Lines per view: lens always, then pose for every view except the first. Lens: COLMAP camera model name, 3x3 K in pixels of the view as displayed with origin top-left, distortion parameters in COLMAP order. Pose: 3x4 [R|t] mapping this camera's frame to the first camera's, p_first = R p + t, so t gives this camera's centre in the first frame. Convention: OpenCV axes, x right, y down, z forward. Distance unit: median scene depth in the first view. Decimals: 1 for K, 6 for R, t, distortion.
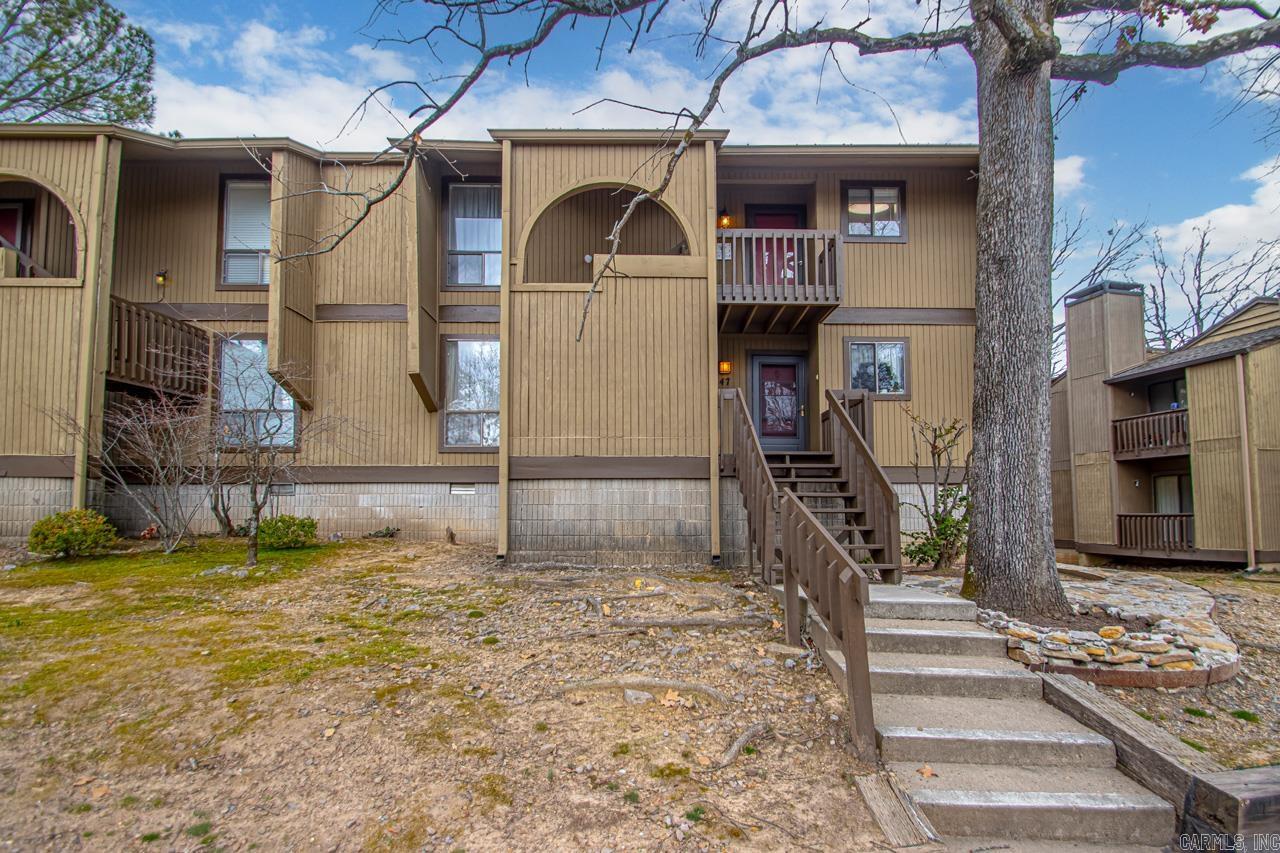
lens RADIAL K [[599.3, 0, 635.1], [0, 599.3, 459.4], [0, 0, 1]] dist [0.027468, -0.020106]
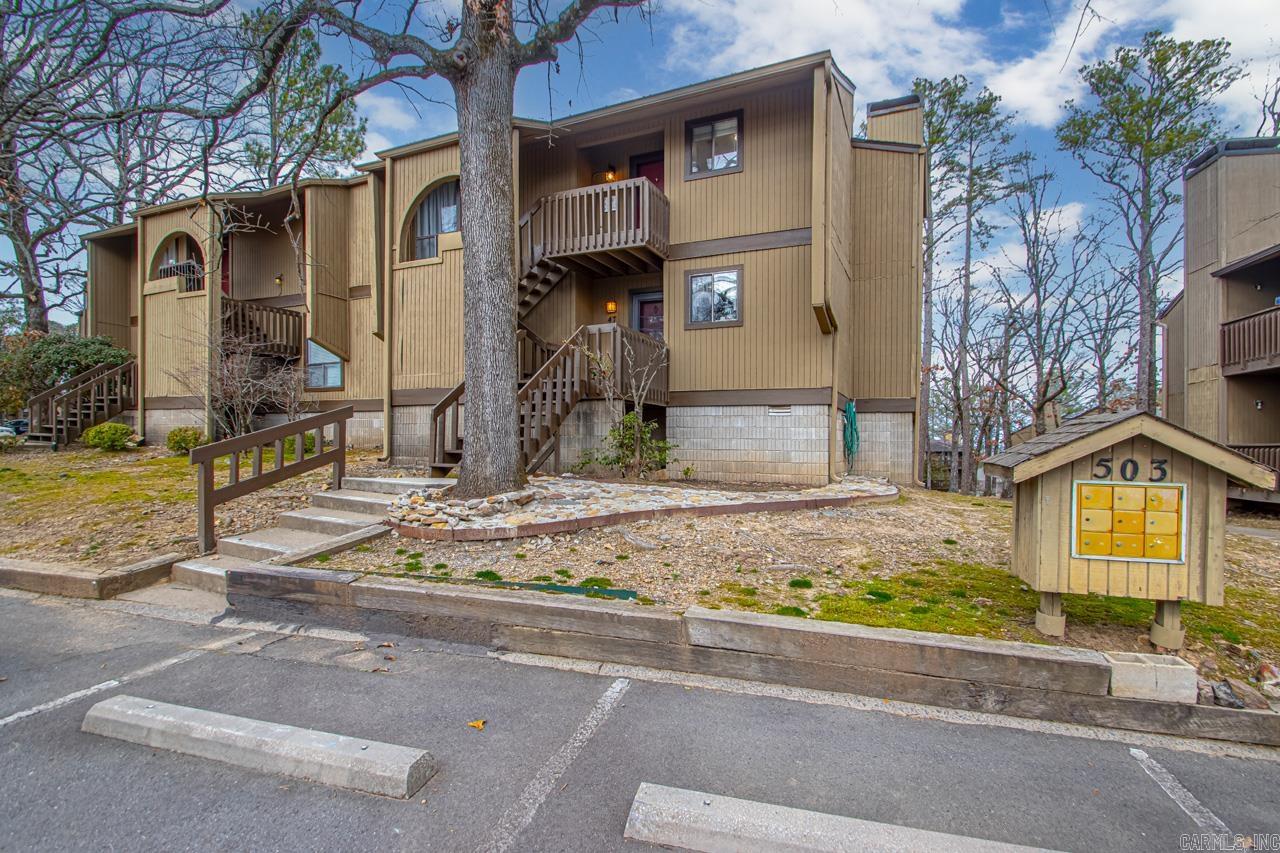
lens RADIAL K [[599.3, 0, 647.6], [0, 599.3, 429.1], [0, 0, 1]] dist [0.027468, -0.020106]
pose [[0.905413, 0.001703, -0.424529, 0.881659], [0.022349, 0.998414, 0.051670, 0.025924], [0.423944, -0.056271, 0.903939, -0.021233]]
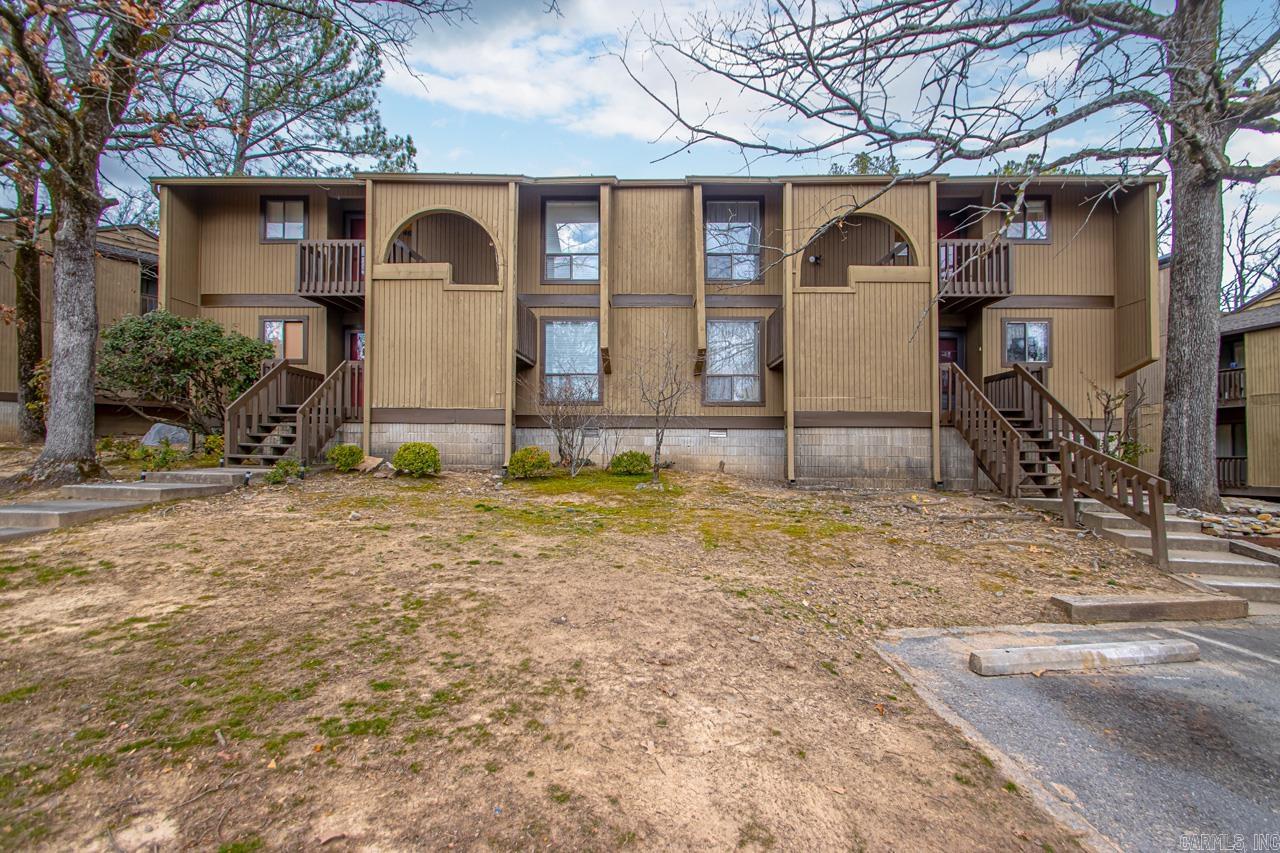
lens RADIAL K [[599.3, 0, 643.7], [0, 599.3, 421.5], [0, 0, 1]] dist [0.027468, -0.020106]
pose [[0.999940, 0.006674, -0.008630, -0.521153], [-0.006370, 0.999374, 0.034788, -0.025610], [0.008857, -0.034731, 0.999357, -0.399756]]
